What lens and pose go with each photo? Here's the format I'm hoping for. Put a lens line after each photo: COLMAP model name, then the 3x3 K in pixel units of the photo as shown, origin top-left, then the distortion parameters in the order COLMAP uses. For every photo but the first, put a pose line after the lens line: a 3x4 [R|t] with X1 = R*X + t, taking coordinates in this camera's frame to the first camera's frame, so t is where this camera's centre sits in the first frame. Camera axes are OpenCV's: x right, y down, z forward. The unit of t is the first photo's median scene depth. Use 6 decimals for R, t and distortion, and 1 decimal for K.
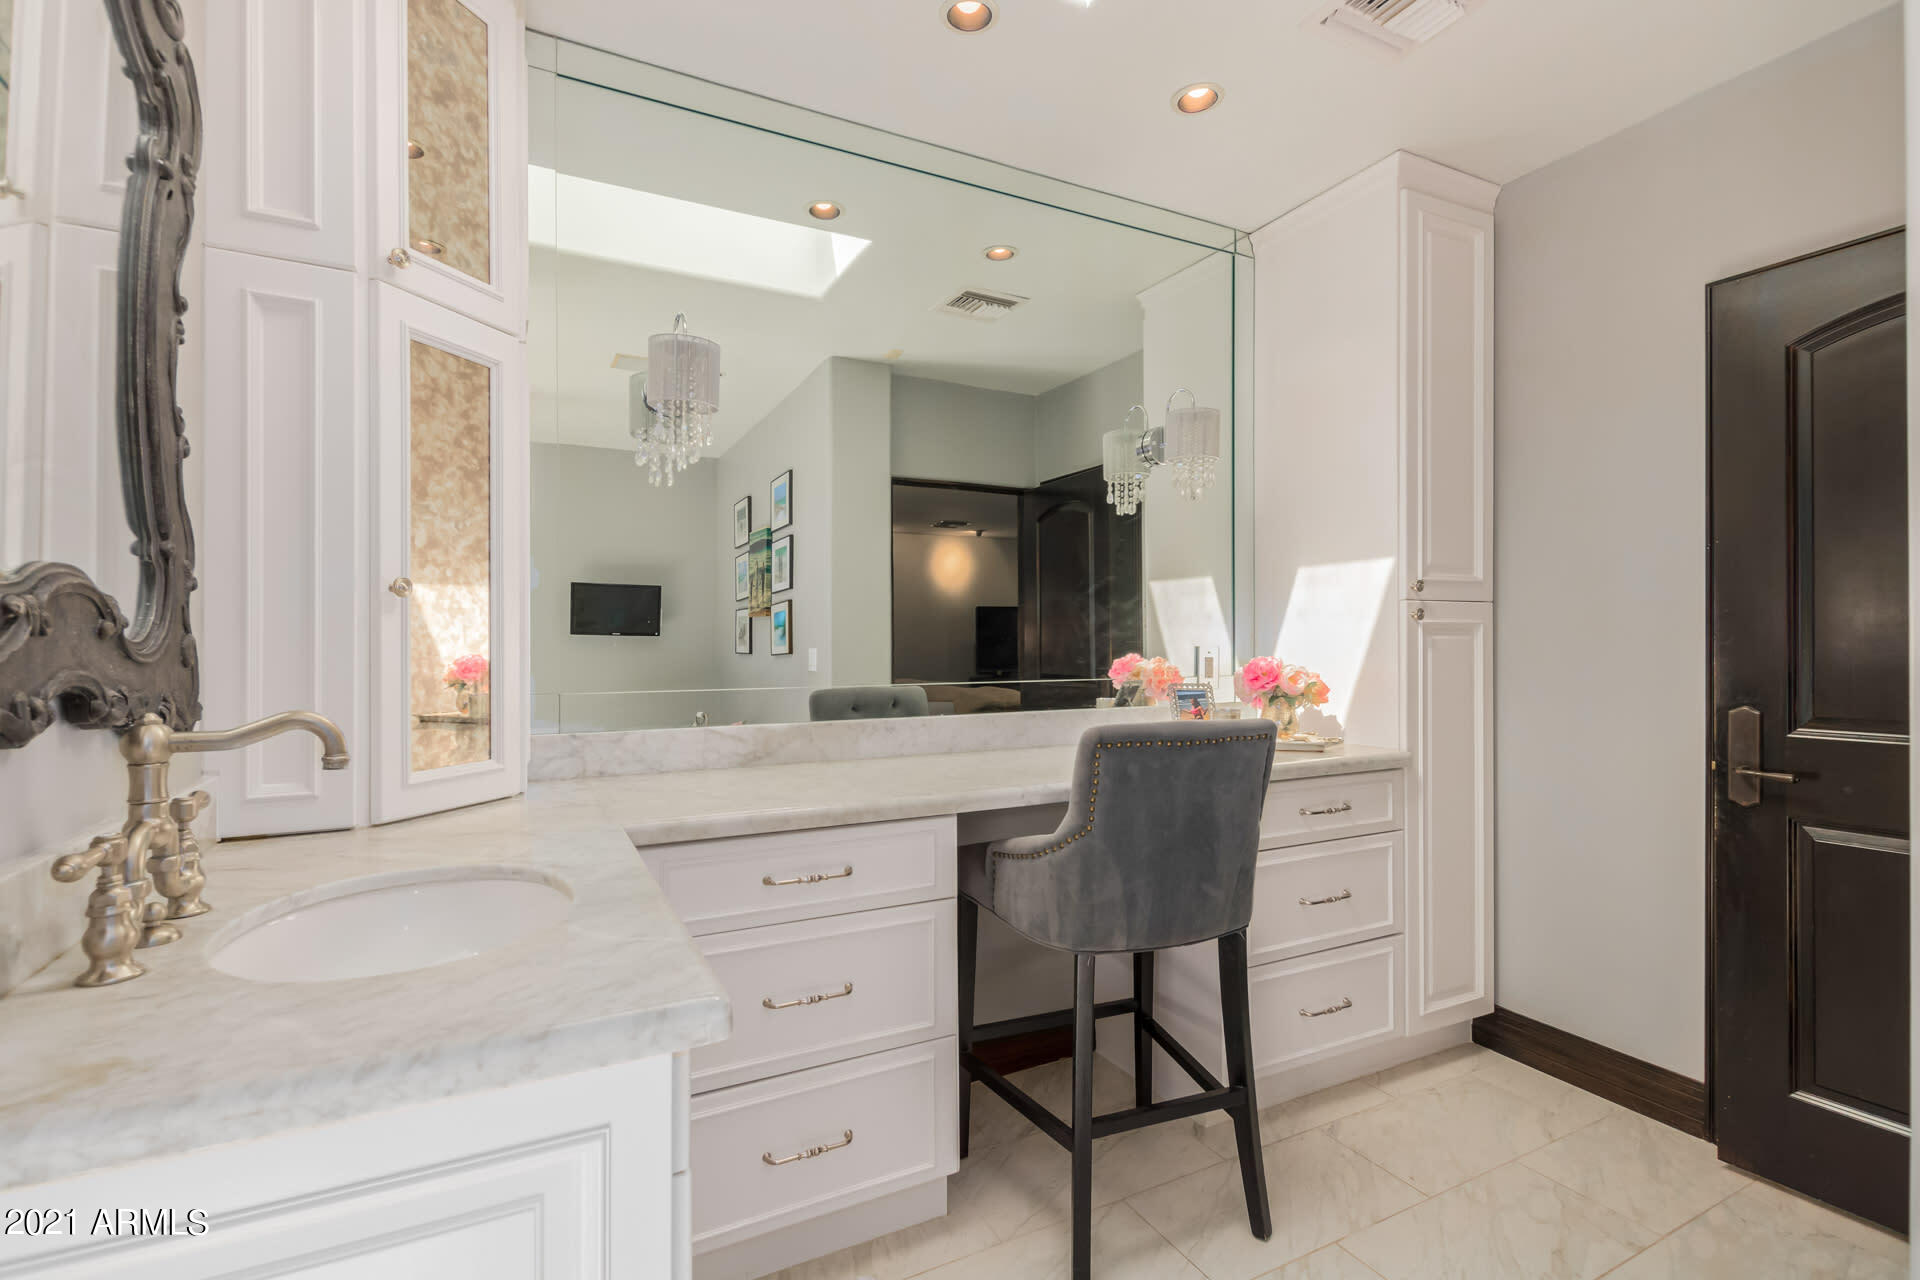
lens RADIAL K [[877.5, 0, 958.4], [0, 877.5, 652.6], [0, 0, 1]] dist [0.001066, 0.000339]
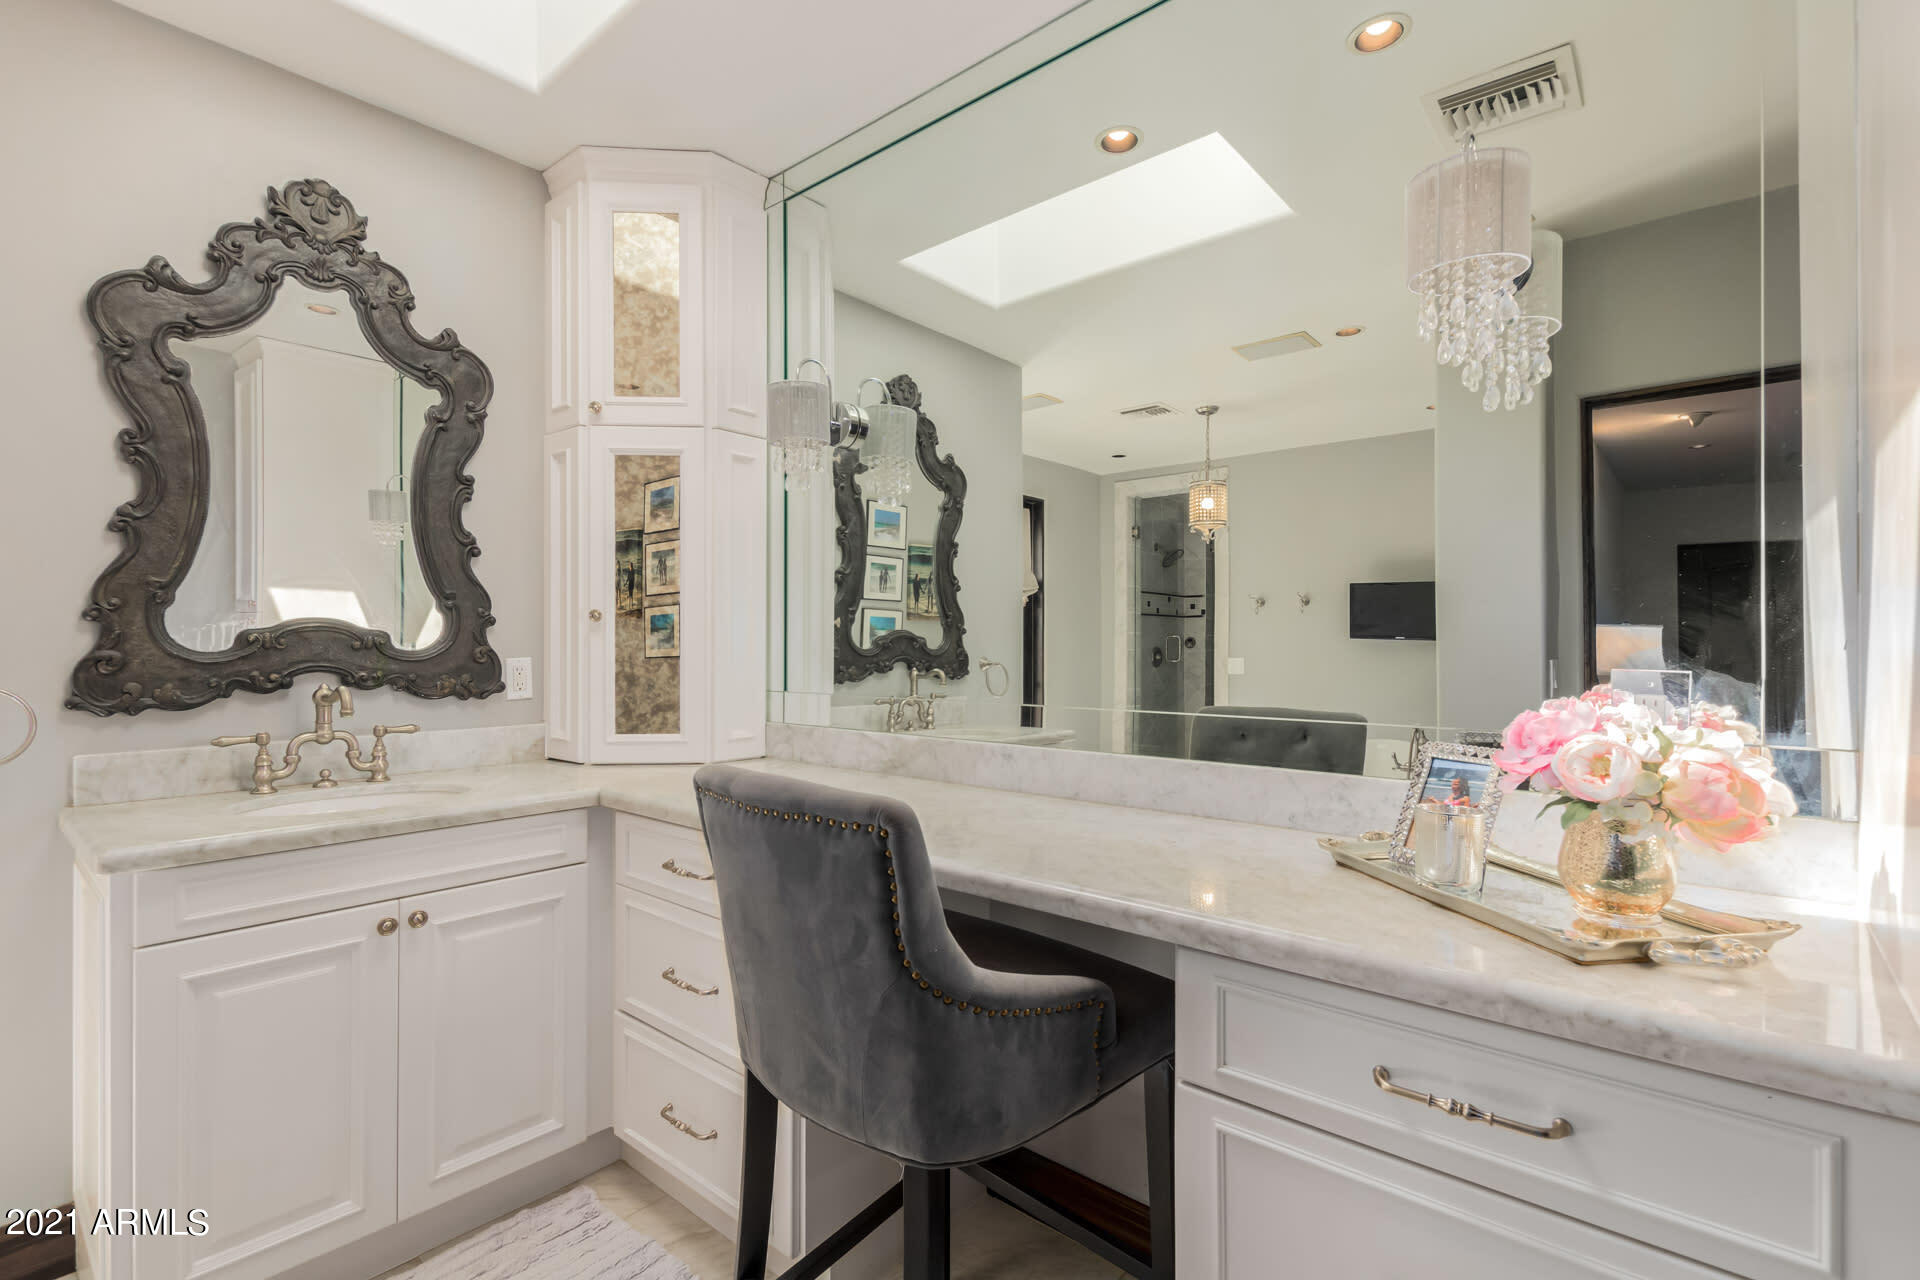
lens RADIAL K [[877.5, 0, 958.4], [0, 877.5, 652.6], [0, 0, 1]] dist [0.001066, 0.000339]
pose [[0.374047, 0.011210, -0.927342, 0.964206], [-0.012669, 0.999895, 0.006976, -0.025188], [0.927323, 0.009139, 0.374150, 0.910600]]
